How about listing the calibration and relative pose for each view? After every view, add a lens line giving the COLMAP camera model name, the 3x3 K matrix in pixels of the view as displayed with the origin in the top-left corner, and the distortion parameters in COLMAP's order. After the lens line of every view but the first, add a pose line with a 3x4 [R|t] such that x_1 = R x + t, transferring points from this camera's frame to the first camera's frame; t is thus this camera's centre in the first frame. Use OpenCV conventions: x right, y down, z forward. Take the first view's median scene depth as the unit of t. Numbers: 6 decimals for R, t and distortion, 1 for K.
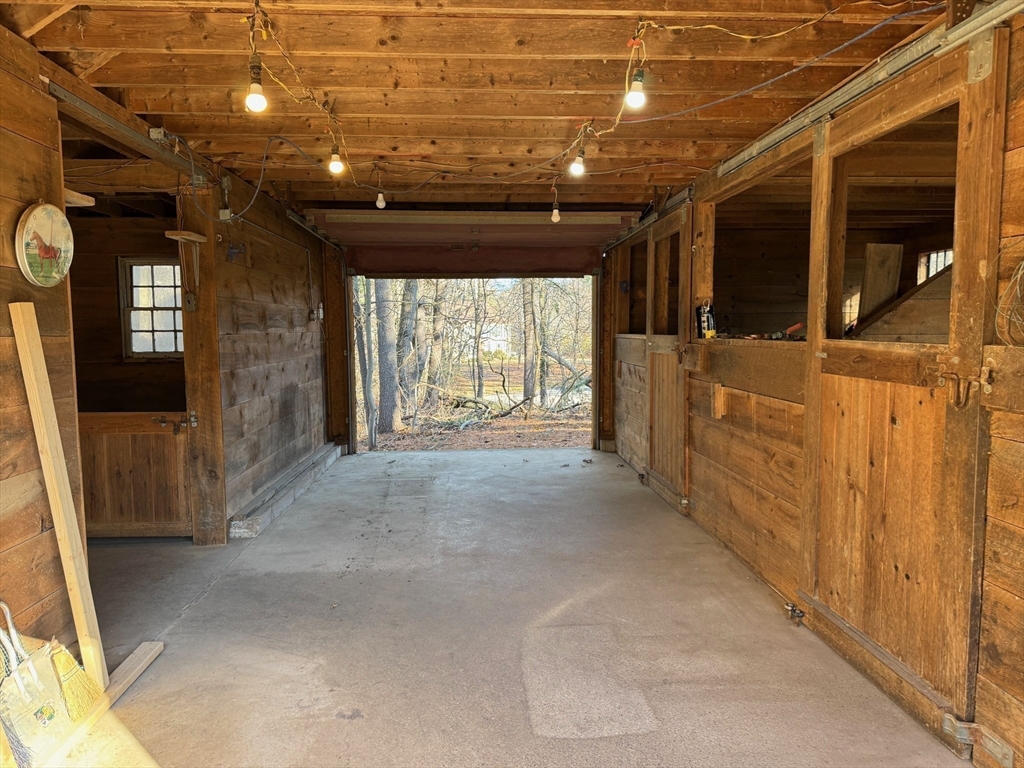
lens RADIAL K [[708.5, 0, 511.8], [0, 708.5, 386.8], [0, 0, 1]] dist [0.003086, 0.002144]
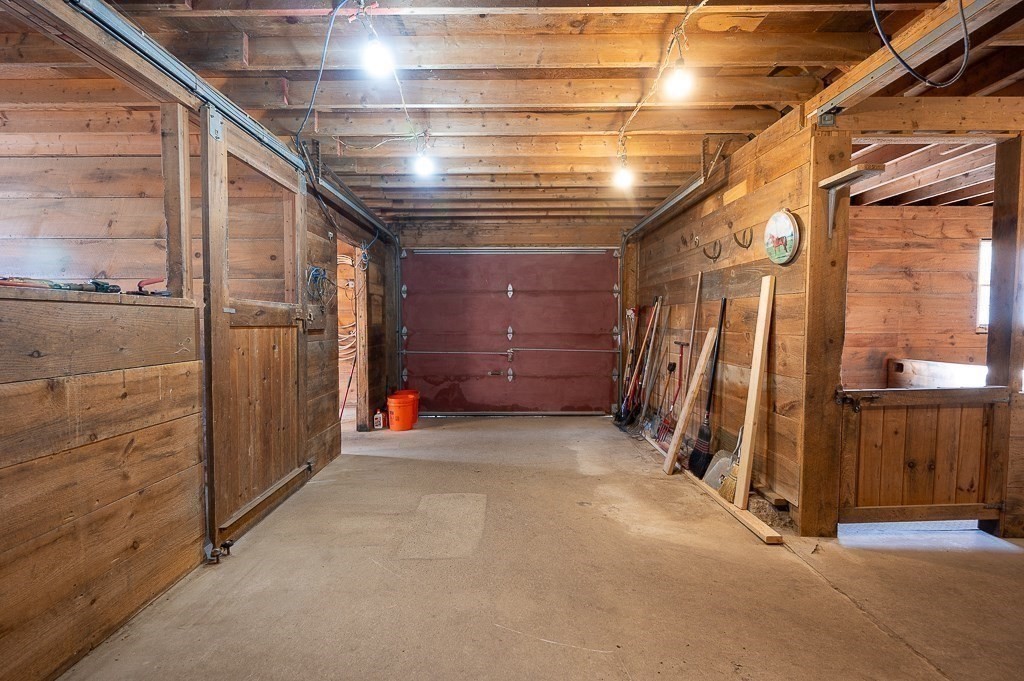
lens RADIAL K [[465.2, 0, 509.7], [0, 465.2, 340.6], [0, 0, 1]] dist [0.000164, 0.000006]
pose [[-0.998536, 0.002669, 0.054033, -0.096011], [0.009308, 0.992364, 0.122994, -0.100462], [-0.053292, 0.123317, -0.990935, 2.023923]]
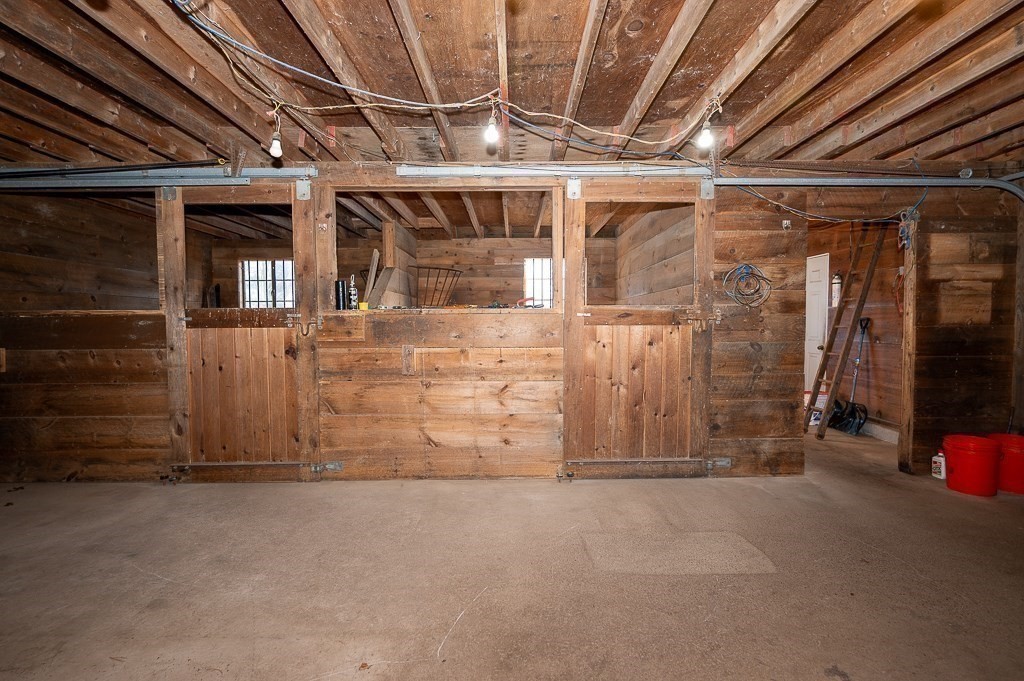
lens RADIAL K [[465.2, 0, 511.8], [0, 465.2, 340.7], [0, 0, 1]] dist [0.000164, 0.000006]
pose [[0.058449, -0.032336, 0.997767, -0.802201], [0.089282, 0.995639, 0.027037, -0.032575], [-0.994290, 0.087502, 0.061081, 1.271687]]
